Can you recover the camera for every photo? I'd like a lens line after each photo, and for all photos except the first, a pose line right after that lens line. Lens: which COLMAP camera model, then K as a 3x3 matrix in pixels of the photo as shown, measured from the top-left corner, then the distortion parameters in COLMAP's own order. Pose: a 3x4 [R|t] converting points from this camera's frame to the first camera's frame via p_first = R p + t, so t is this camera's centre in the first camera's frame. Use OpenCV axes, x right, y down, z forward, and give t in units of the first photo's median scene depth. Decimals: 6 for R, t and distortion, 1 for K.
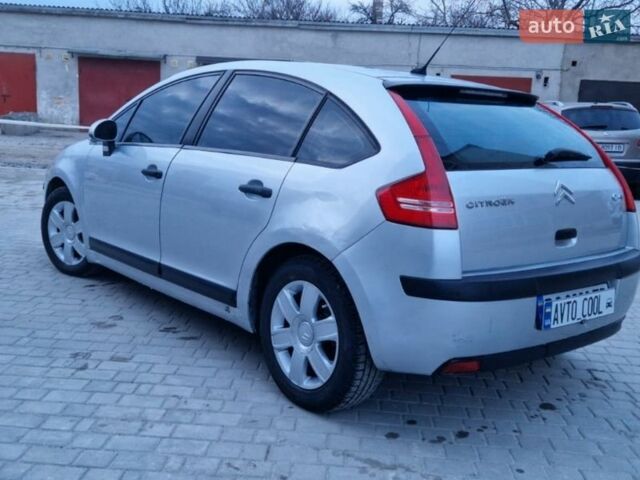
lens RADIAL K [[727.9, 0, 319.8], [0, 727.9, 239.1], [0, 0, 1]] dist [0.066528, 0.000000]
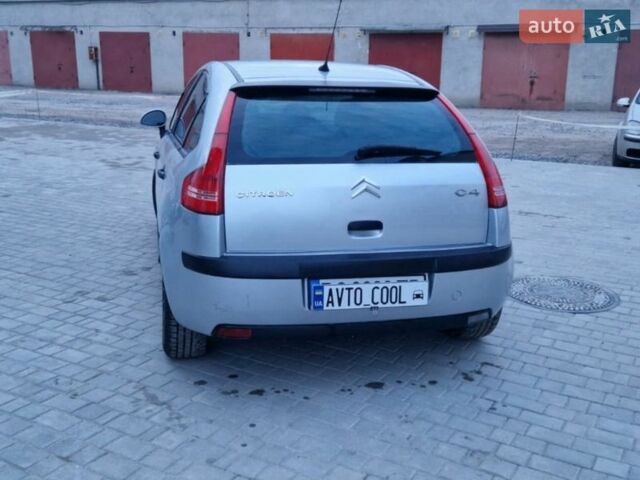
lens RADIAL K [[727.9, 0, 318.5], [0, 727.9, 240.2], [0, 0, 1]] dist [0.066528, 0.000000]
pose [[0.891036, 0.075891, -0.447544, 0.755275], [-0.054815, 0.996700, 0.059877, -0.045695], [0.450611, -0.028820, 0.892255, 0.019967]]
